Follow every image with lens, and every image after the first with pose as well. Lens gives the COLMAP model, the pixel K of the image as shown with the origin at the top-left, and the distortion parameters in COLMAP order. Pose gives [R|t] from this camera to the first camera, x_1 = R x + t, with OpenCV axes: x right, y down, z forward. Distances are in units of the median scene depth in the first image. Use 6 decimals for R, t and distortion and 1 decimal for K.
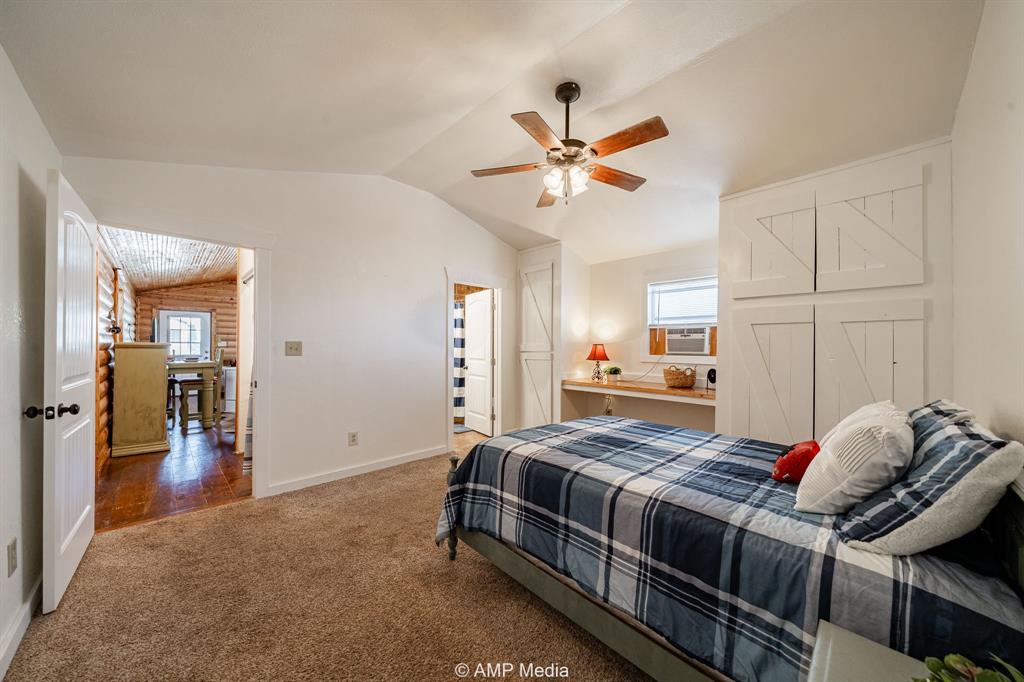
lens RADIAL K [[355.9, 0, 500.6], [0, 355.9, 346.2], [0, 0, 1]] dist [-0.014791, 0.000627]
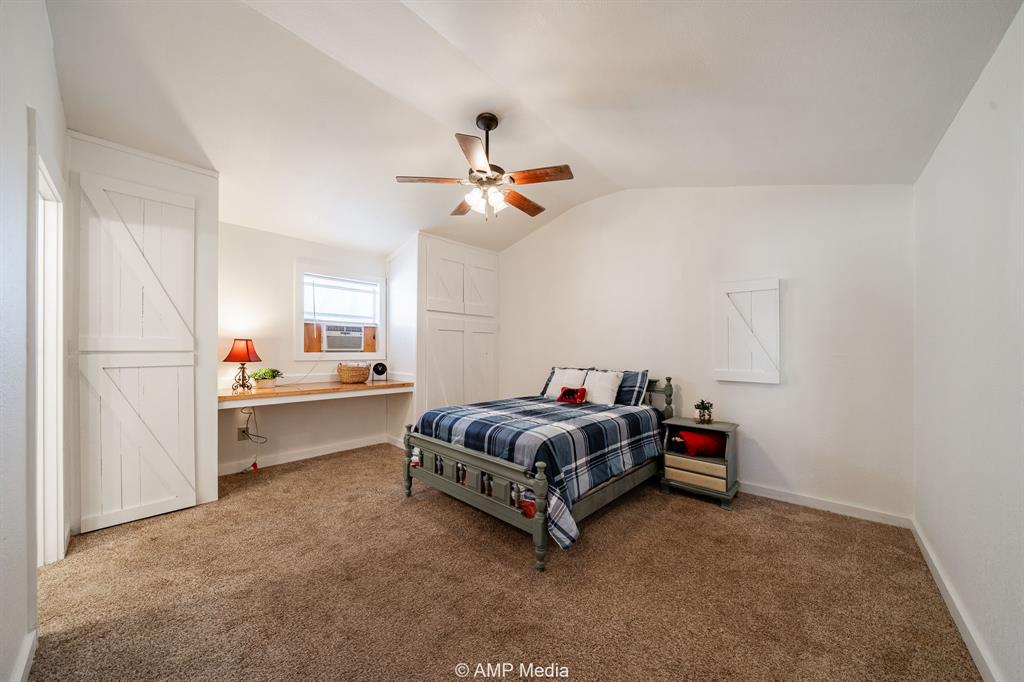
lens RADIAL K [[355.9, 0, 513.0], [0, 355.9, 347.8], [0, 0, 1]] dist [-0.014791, 0.000627]
pose [[-0.076299, -0.007405, 0.997057, -0.525557], [-0.011803, 0.999909, 0.006523, 0.000125], [-0.997015, -0.011270, -0.076380, 0.565141]]
